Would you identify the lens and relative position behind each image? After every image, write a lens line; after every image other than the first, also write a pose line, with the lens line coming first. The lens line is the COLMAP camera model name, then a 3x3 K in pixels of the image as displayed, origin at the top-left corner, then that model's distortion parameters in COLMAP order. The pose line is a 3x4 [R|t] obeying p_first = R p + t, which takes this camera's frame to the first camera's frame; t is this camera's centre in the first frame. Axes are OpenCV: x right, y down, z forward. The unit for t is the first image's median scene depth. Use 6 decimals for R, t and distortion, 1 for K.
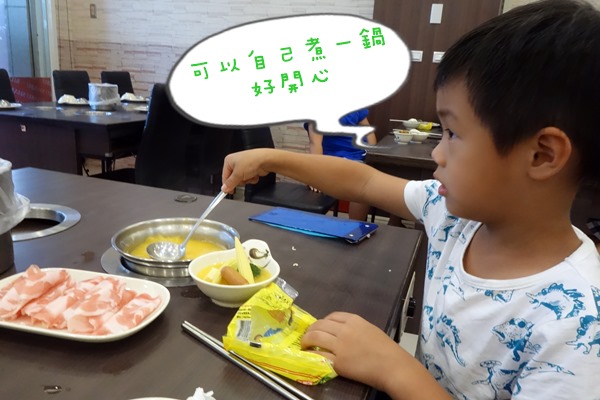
lens RADIAL K [[479.4, 0, 299.9], [0, 479.4, 200.5], [0, 0, 1]] dist [-0.002059, 0.001274]
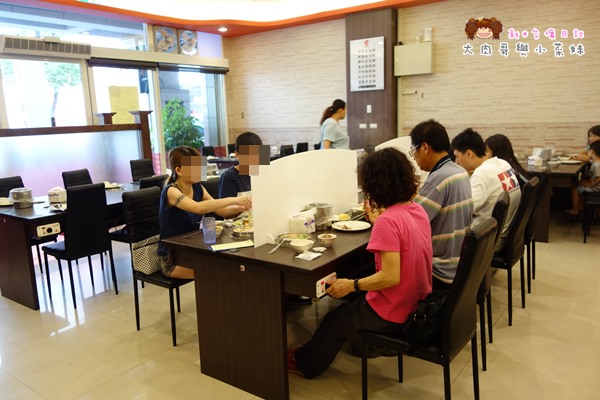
lens RADIAL K [[479.4, 0, 300.2], [0, 479.4, 199.0], [0, 0, 1]] dist [-0.002059, 0.001274]
pose [[0.950463, -0.045188, -0.307535, 0.570338], [0.016075, 0.995198, -0.096551, 0.248520], [0.310421, 0.086825, 0.946626, -1.155869]]
